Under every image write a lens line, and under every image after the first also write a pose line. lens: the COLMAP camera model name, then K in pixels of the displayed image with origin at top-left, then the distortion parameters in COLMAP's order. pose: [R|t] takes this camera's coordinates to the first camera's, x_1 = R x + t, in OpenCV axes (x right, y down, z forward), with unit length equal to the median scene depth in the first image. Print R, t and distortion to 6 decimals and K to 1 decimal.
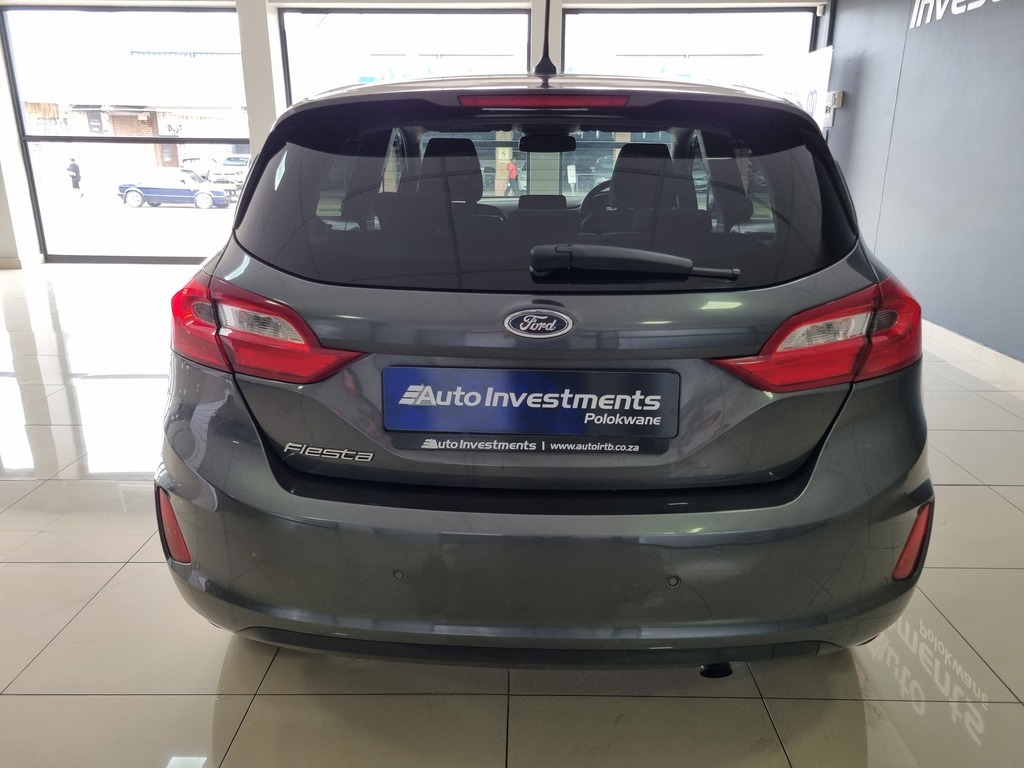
lens RADIAL K [[768.5, 0, 511.3], [0, 768.5, 379.5], [0, 0, 1]] dist [0.067617, -0.040289]
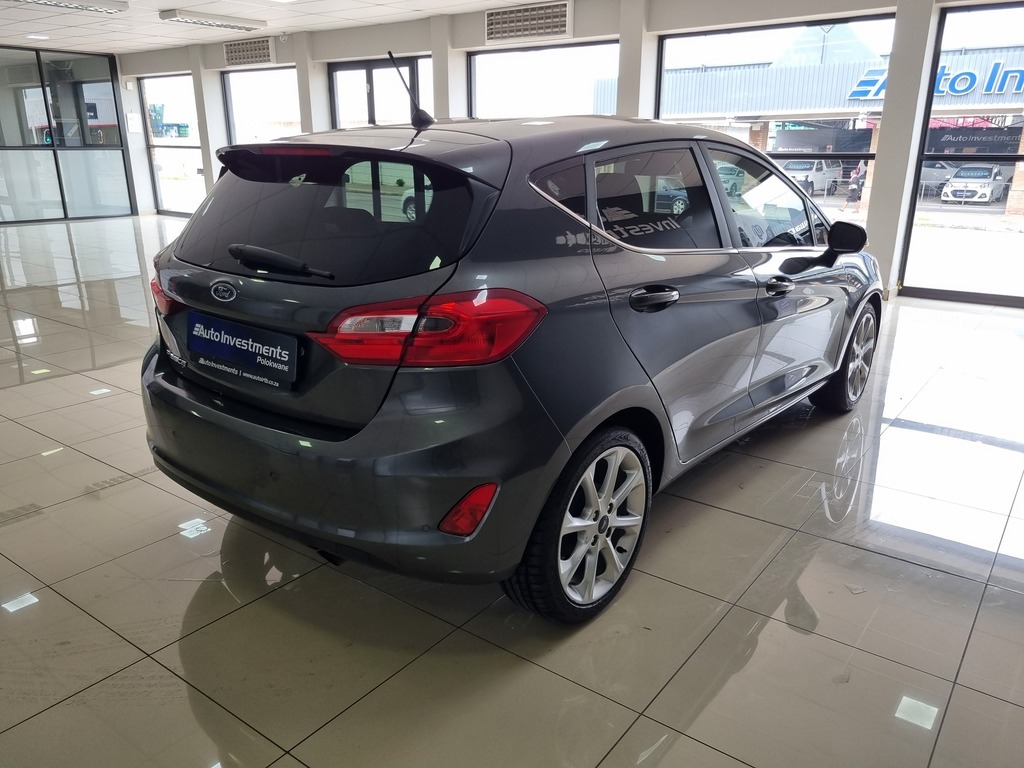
lens RADIAL K [[768.5, 0, 514.4], [0, 768.5, 389.3], [0, 0, 1]] dist [0.067617, -0.040289]
pose [[0.795052, 0.177350, -0.580034, 1.411697], [-0.174460, 0.982751, 0.061353, -0.075137], [0.580910, 0.052414, 0.812279, 0.046701]]
